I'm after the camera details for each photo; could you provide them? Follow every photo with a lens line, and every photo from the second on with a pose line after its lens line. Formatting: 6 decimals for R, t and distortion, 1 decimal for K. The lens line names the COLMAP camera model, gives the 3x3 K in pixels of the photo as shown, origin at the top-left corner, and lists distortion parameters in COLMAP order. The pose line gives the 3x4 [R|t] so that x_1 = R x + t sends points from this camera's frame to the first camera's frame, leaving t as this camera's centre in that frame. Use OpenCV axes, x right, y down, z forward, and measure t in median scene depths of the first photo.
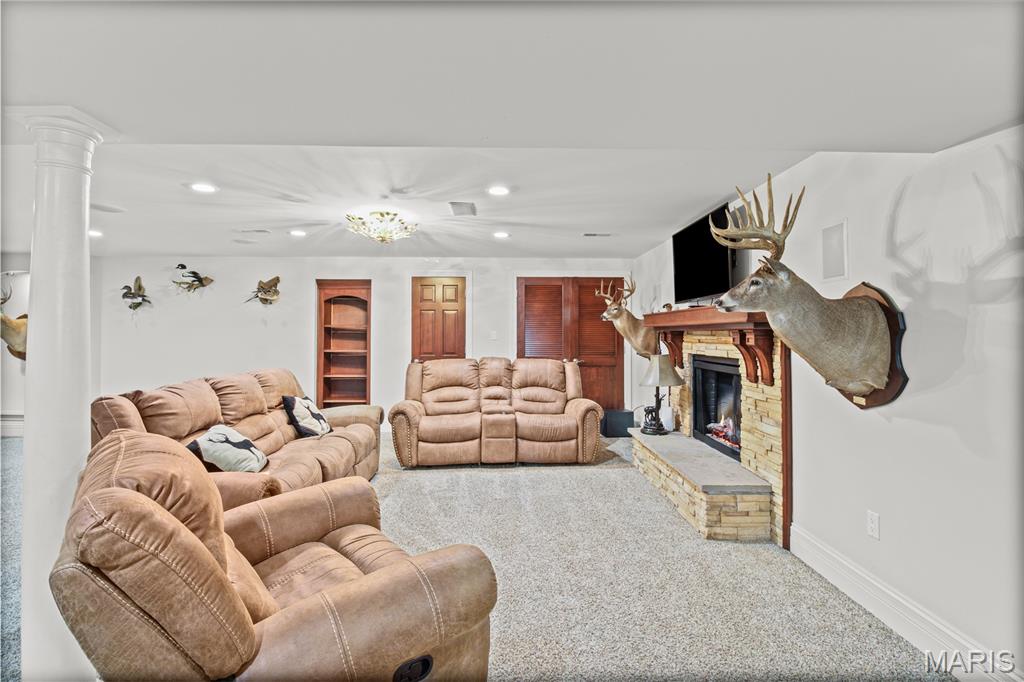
lens RADIAL K [[475.6, 0, 512.7], [0, 475.6, 337.0], [0, 0, 1]] dist [-0.018441, -0.006406]
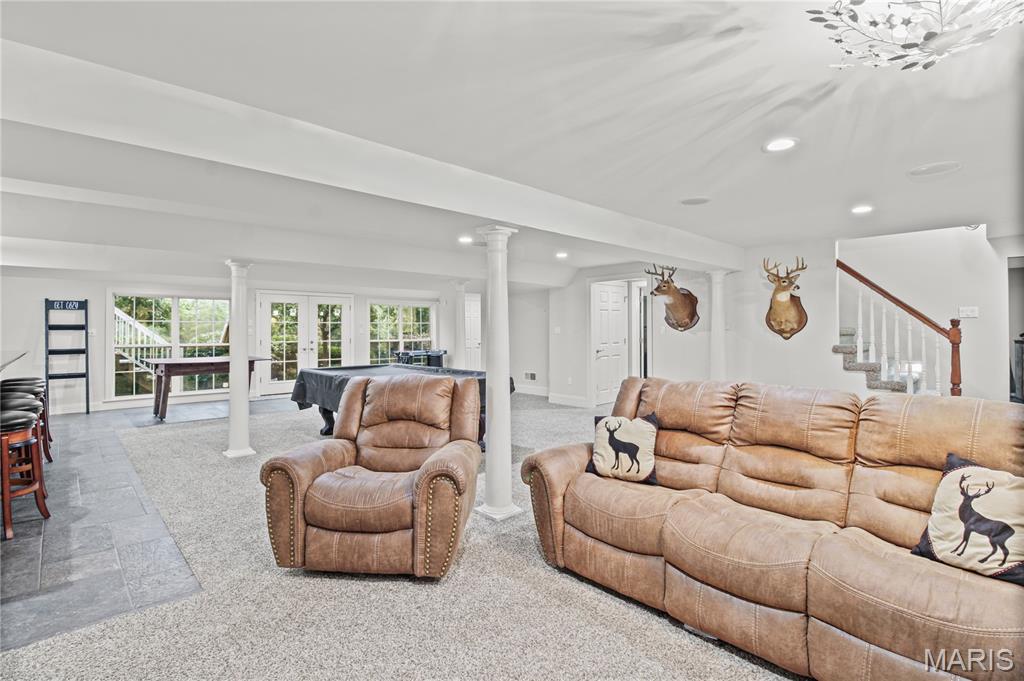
lens RADIAL K [[475.6, 0, 519.0], [0, 475.6, 333.1], [0, 0, 1]] dist [-0.018441, -0.006406]
pose [[-0.724131, 0.001291, -0.689661, 0.201792], [0.001168, 0.999999, 0.000646, 0.000150], [0.689661, -0.000338, -0.724132, 1.206055]]
